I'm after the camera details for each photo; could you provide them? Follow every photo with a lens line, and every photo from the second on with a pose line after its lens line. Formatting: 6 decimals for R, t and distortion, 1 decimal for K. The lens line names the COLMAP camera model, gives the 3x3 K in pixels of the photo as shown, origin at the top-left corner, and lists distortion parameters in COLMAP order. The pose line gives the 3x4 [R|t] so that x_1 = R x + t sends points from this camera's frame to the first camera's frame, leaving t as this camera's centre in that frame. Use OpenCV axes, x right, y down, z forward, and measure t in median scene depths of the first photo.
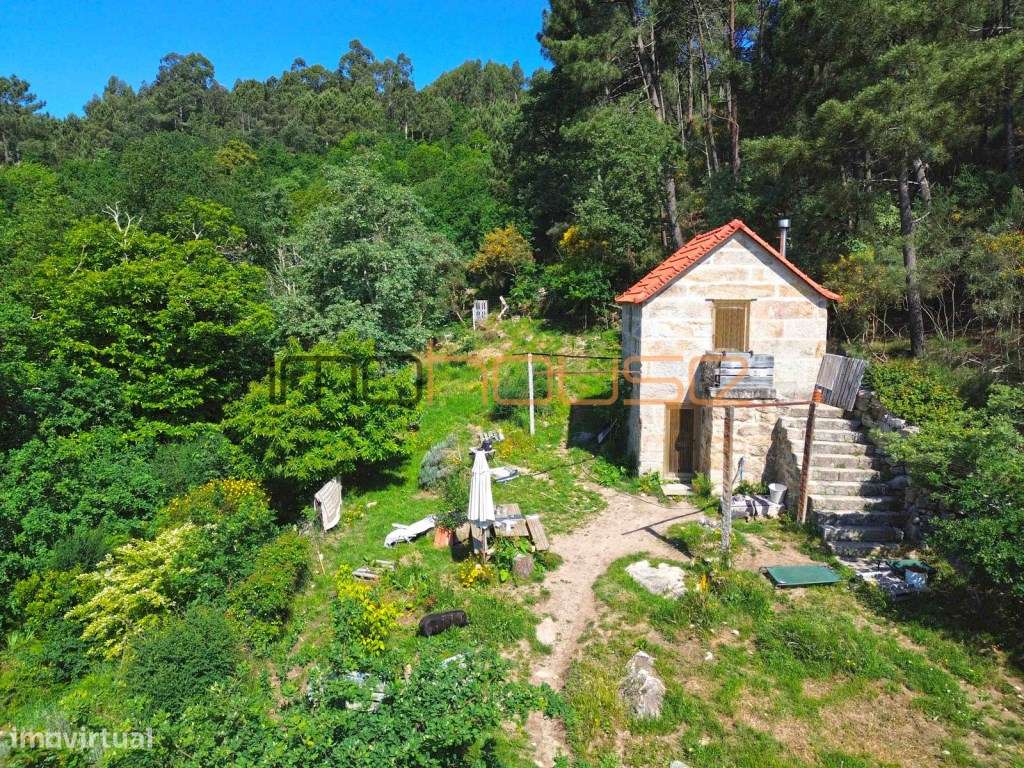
lens RADIAL K [[715.7, 0, 512.8], [0, 715.7, 379.3], [0, 0, 1]] dist [0.075796, -0.076609]
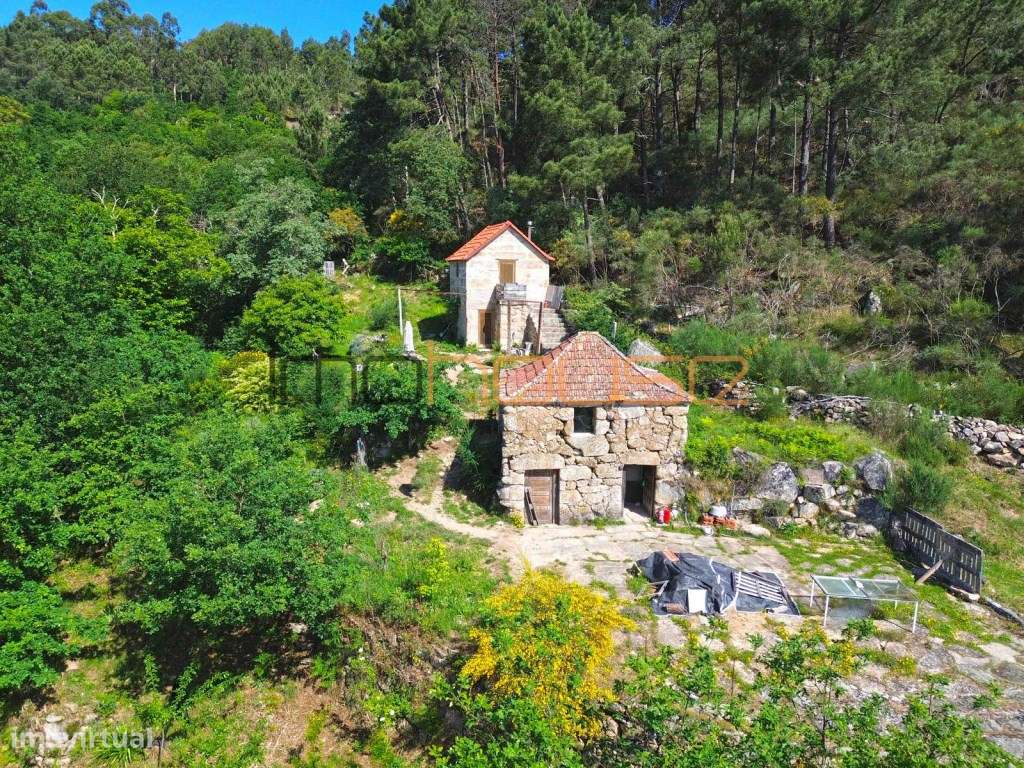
lens RADIAL K [[715.7, 0, 512.8], [0, 715.7, 379.3], [0, 0, 1]] dist [0.075796, -0.076609]
pose [[0.949394, -0.036569, 0.311951, -0.287769], [0.024055, 0.998748, 0.043872, 0.122442], [-0.313164, -0.034148, 0.949085, -0.832860]]
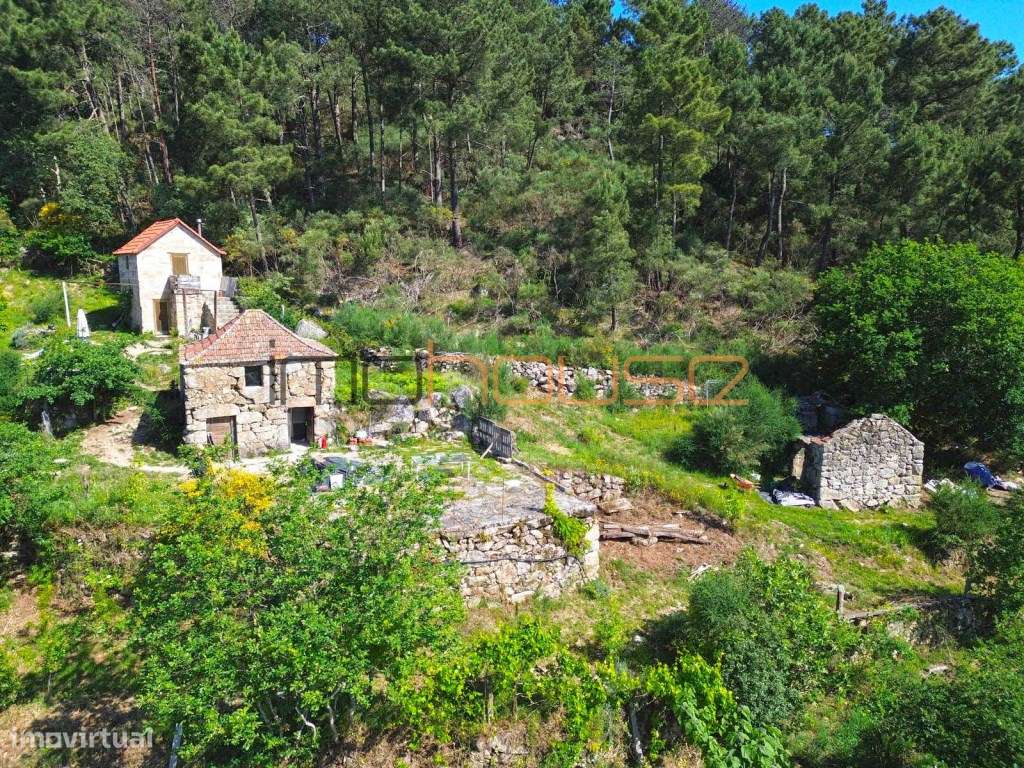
lens RADIAL K [[715.7, 0, 512.8], [0, 715.7, 379.3], [0, 0, 1]] dist [0.075796, -0.076609]
pose [[0.741598, -0.096826, 0.663820, -0.403583], [0.070342, 0.995298, 0.066593, 0.176603], [-0.667146, -0.002690, 0.744922, -1.202838]]
